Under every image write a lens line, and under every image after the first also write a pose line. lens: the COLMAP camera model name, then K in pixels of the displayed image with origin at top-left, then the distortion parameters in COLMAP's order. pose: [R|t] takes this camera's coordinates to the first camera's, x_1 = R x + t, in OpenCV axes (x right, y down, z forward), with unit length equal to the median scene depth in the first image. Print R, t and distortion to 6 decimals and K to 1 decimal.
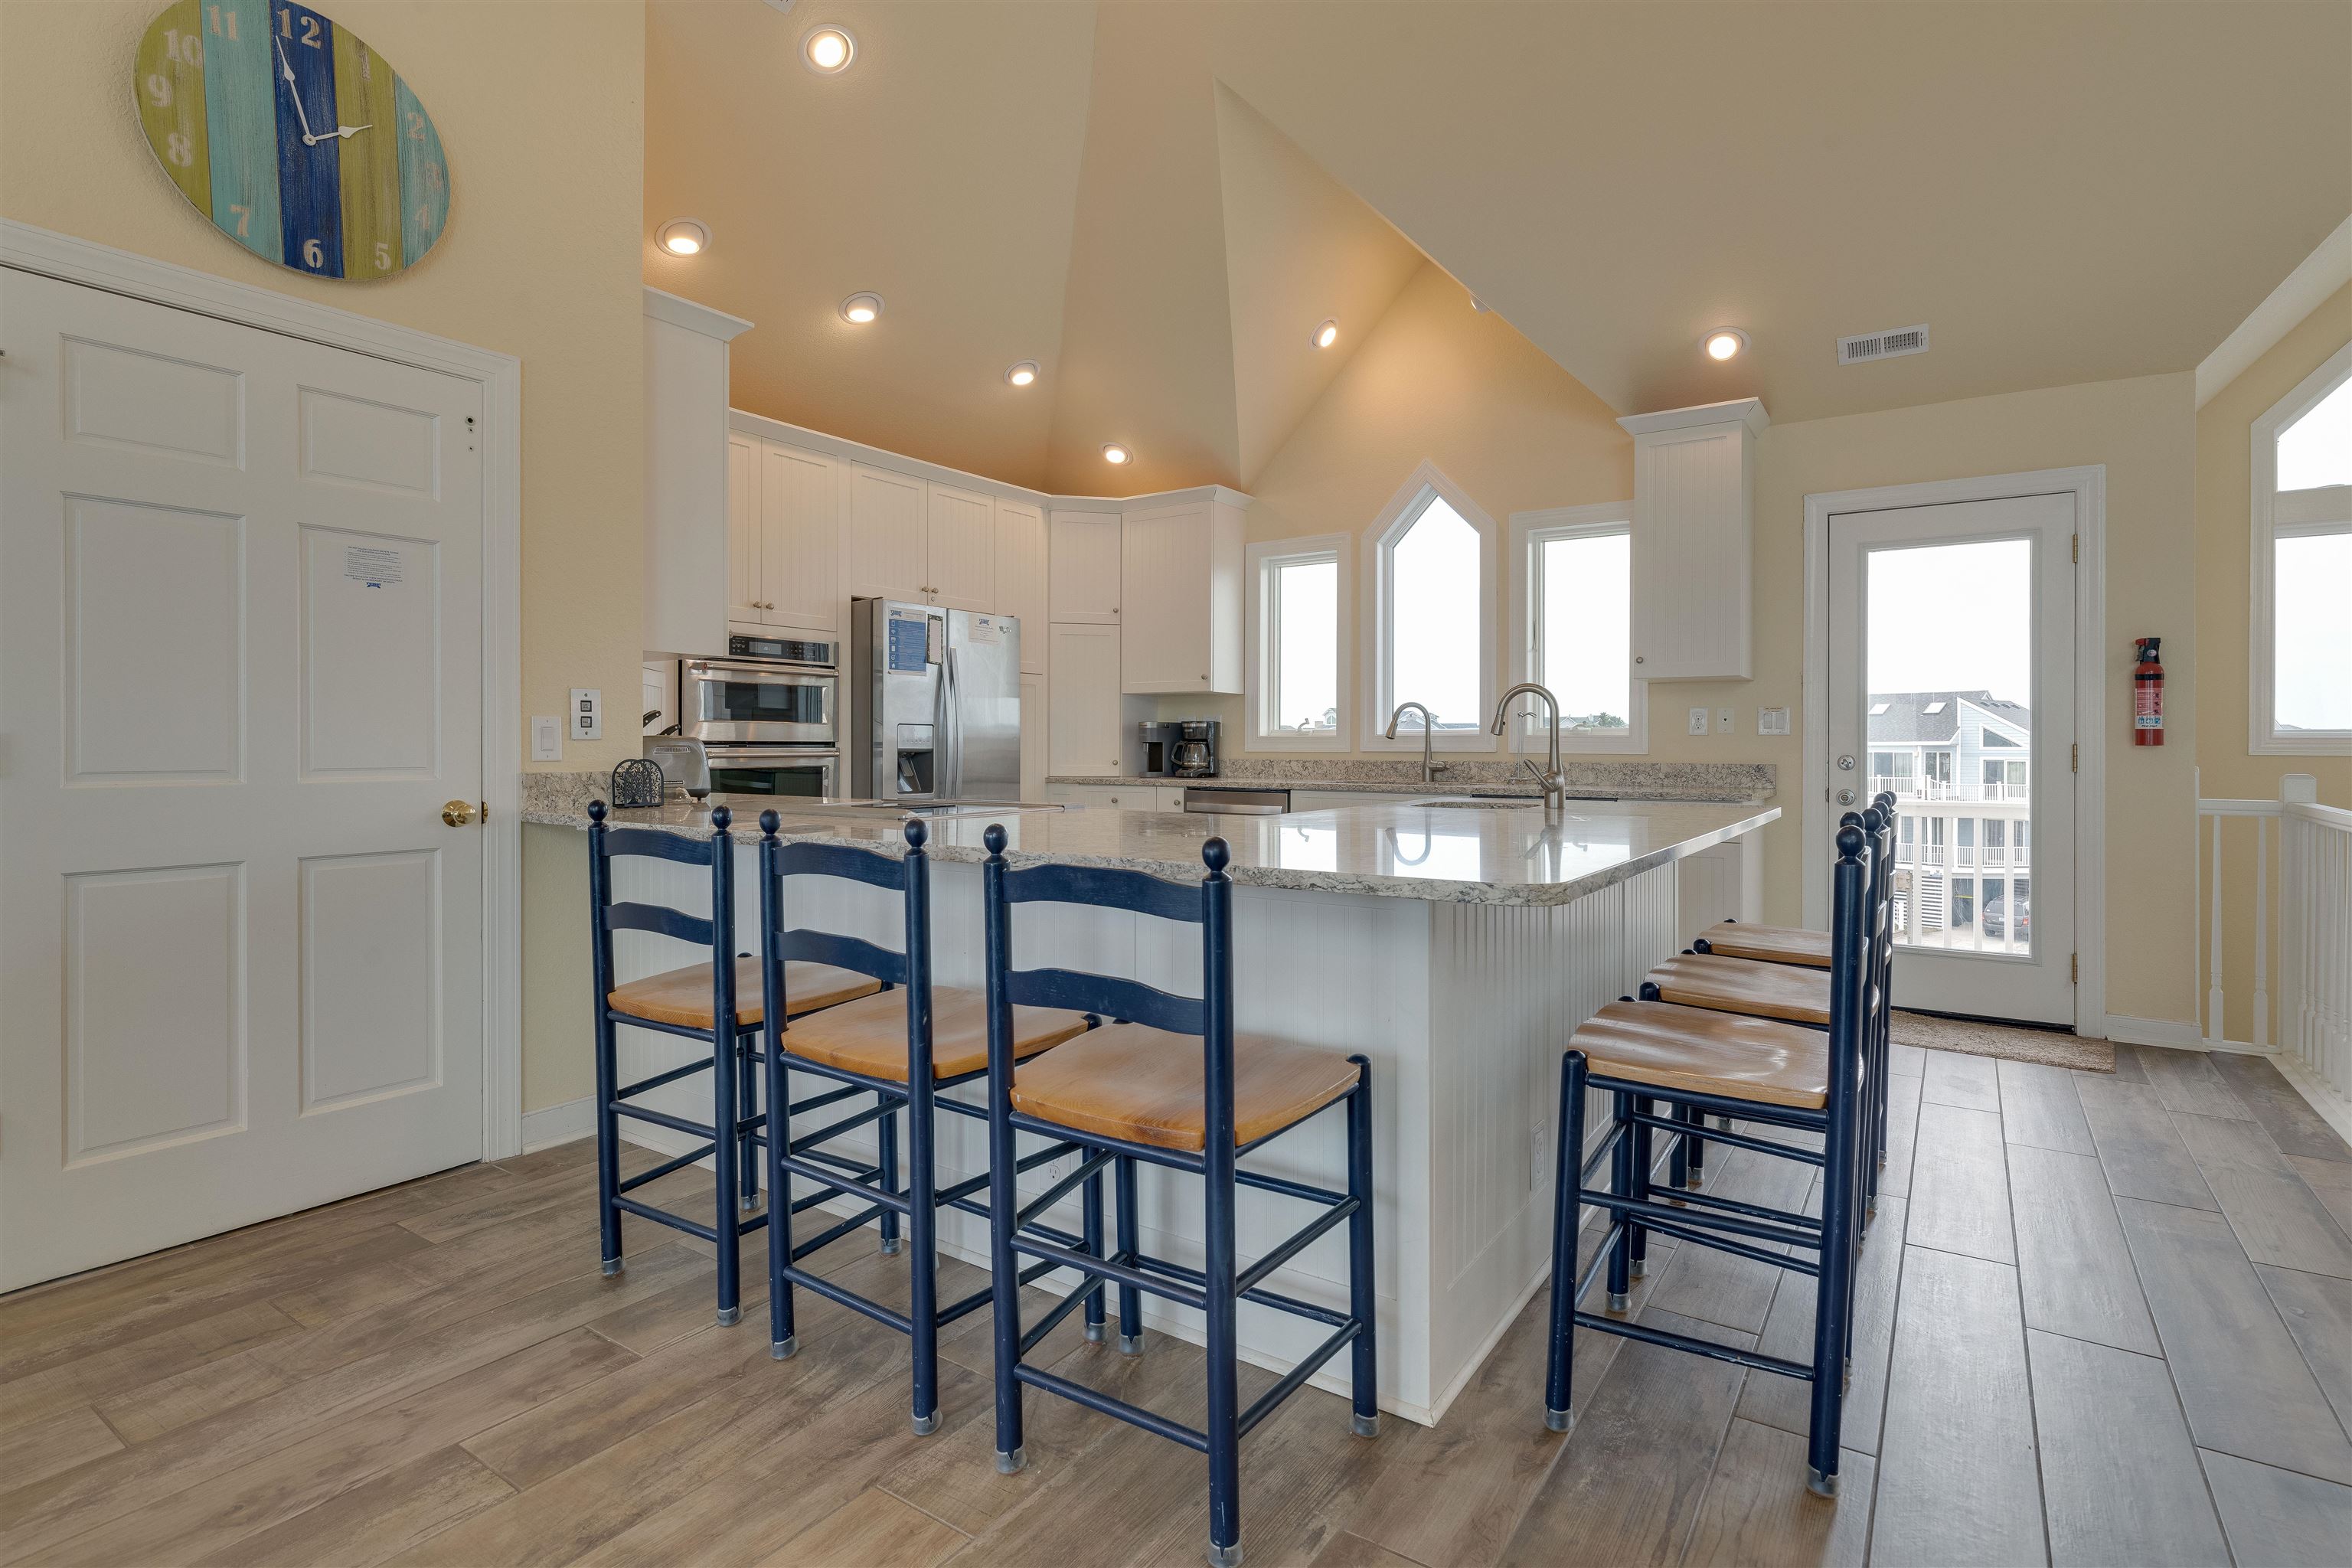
lens RADIAL K [[1159.7, 0, 1157.1], [0, 1159.7, 748.7], [0, 0, 1]] dist [-0.001118, 0.001570]
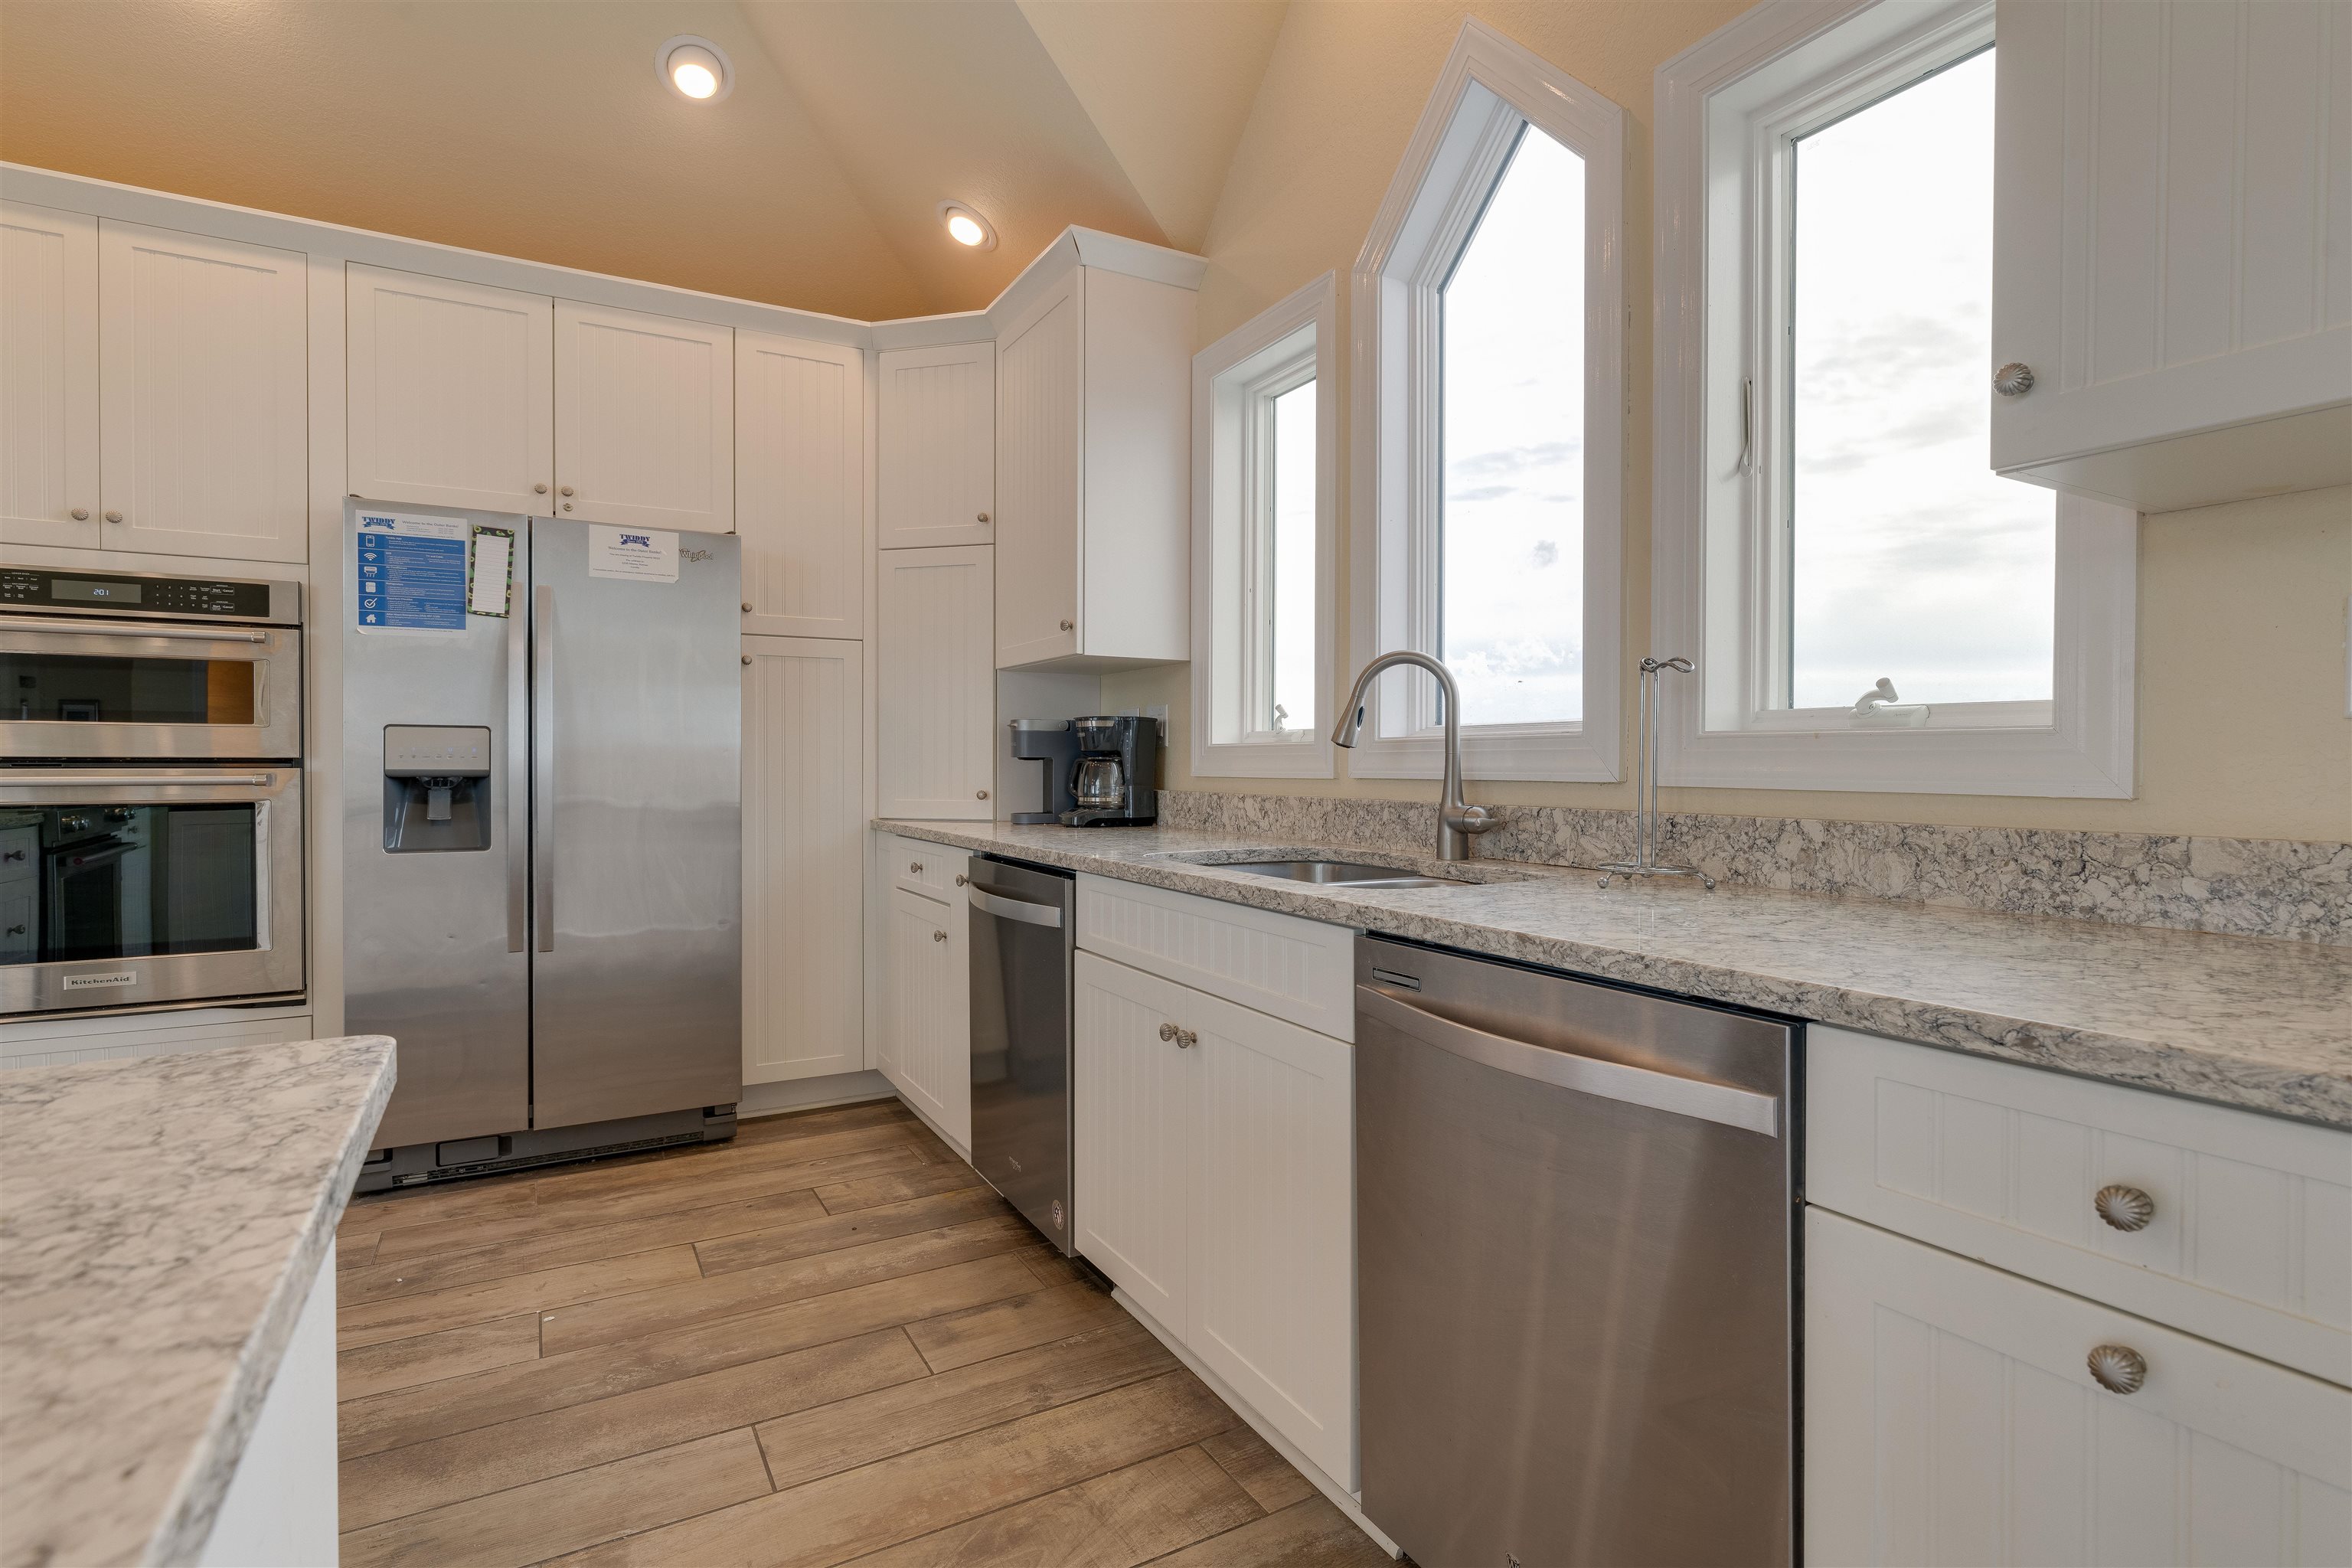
lens RADIAL K [[1127.6, 0, 1172.4], [0, 1127.6, 767.6], [0, 0, 1]] dist [0.001379, 0.000991]
pose [[0.894945, 0.000367, -0.446177, 0.347321], [-0.000054, 1.000000, 0.000715, -0.001759], [0.446177, -0.000615, 0.894945, 0.691900]]
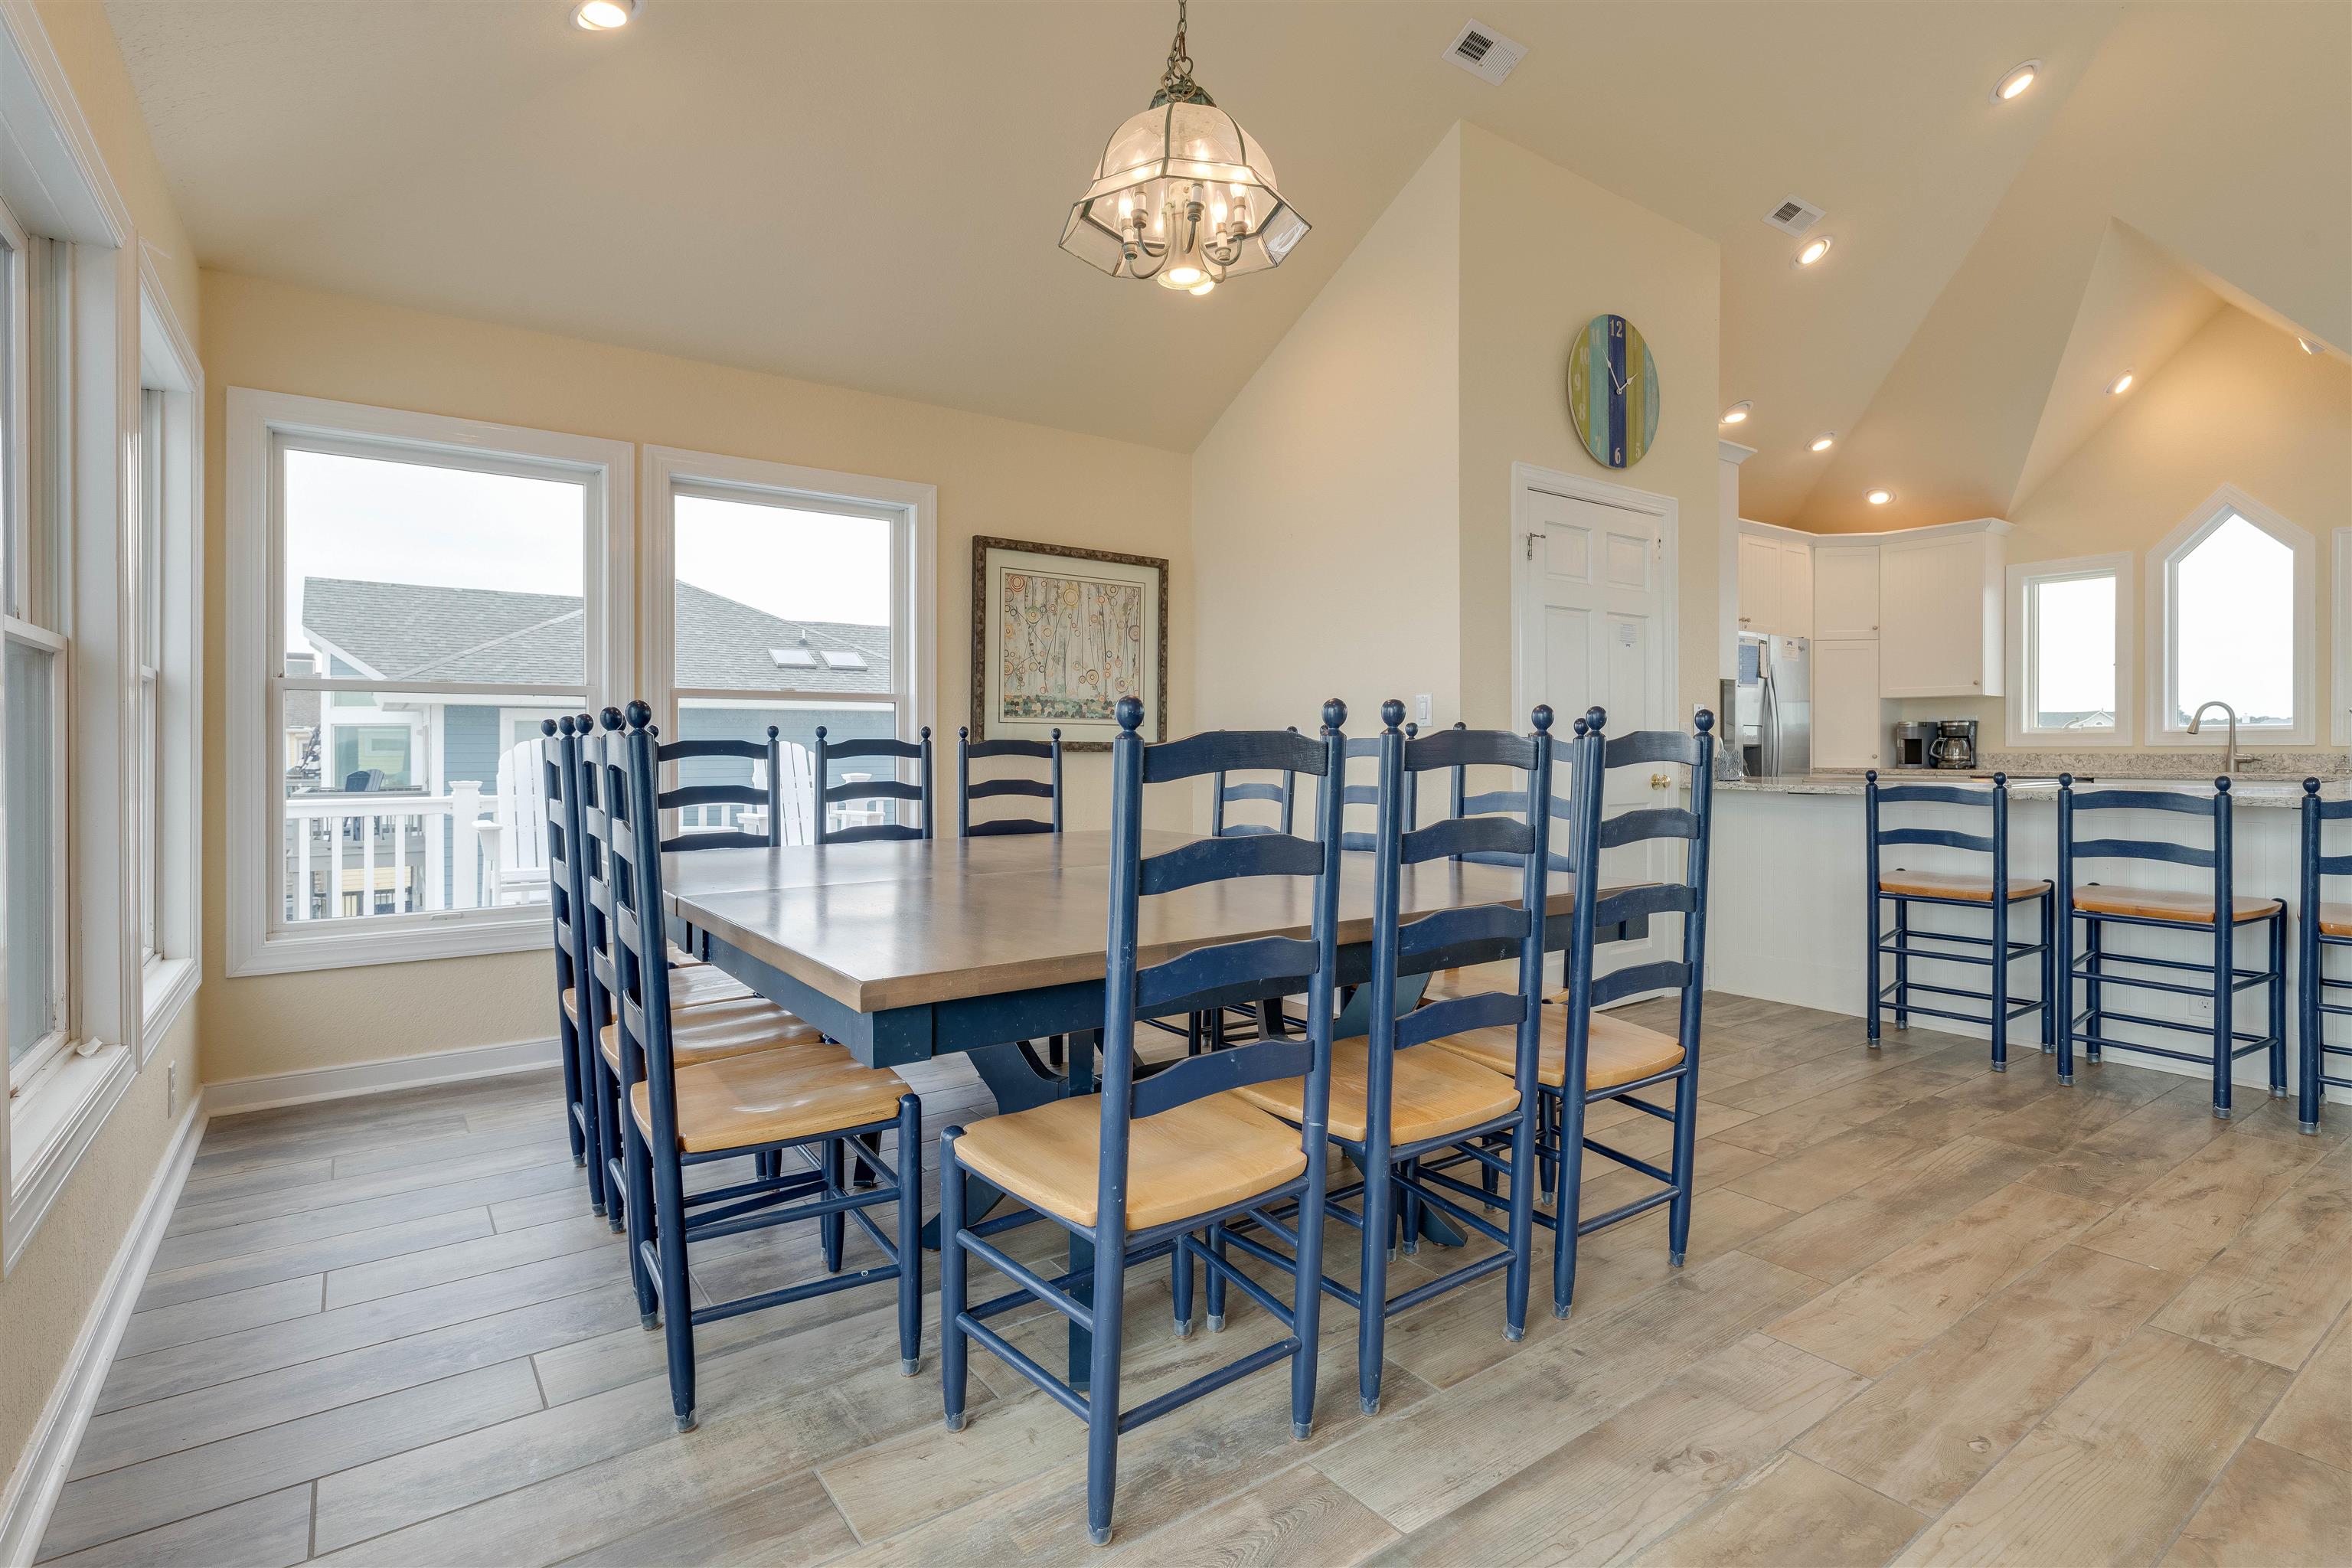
lens RADIAL K [[1159.7, 0, 1157.1], [0, 1159.7, 748.7], [0, 0, 1]] dist [-0.001118, 0.001570]
pose [[0.944079, -0.003210, -0.329703, -0.415894], [0.002884, 0.999995, -0.001478, 0.004864], [0.329706, 0.000444, 0.944084, -0.443078]]
